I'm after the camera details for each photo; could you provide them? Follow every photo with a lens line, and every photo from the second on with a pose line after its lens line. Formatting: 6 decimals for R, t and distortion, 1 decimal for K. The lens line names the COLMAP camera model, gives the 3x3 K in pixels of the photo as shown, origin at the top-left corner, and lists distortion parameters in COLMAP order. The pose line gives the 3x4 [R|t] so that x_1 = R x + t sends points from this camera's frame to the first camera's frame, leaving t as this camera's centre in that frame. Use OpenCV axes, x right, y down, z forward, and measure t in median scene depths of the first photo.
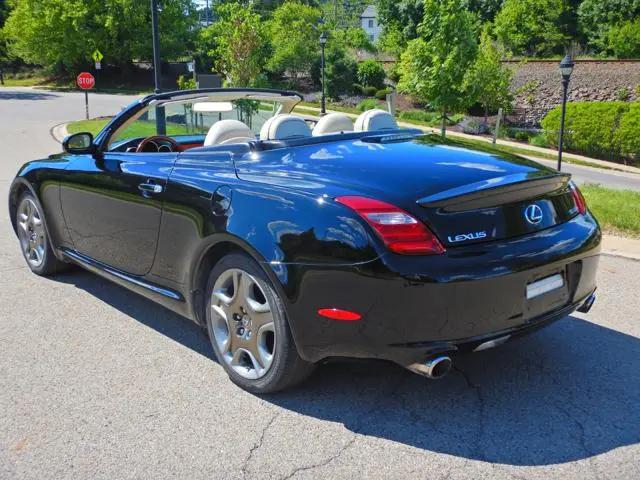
lens RADIAL K [[800.6, 0, 316.5], [0, 800.6, 246.1], [0, 0, 1]] dist [0.020750, 0.000000]
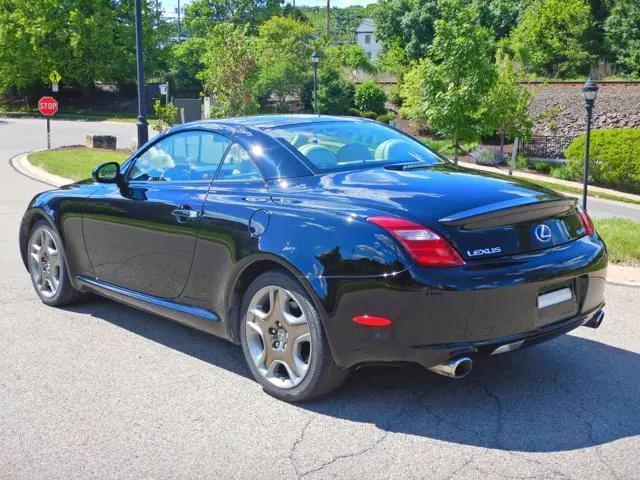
lens RADIAL K [[972.6, 0, 322.7], [0, 972.6, 238.4], [0, 0, 1]] dist [0.028158, 0.000000]
pose [[0.999723, -0.004392, 0.023120, -0.049683], [0.005886, 0.997870, -0.064971, 0.040030], [-0.022785, 0.065089, 0.997619, -0.254671]]
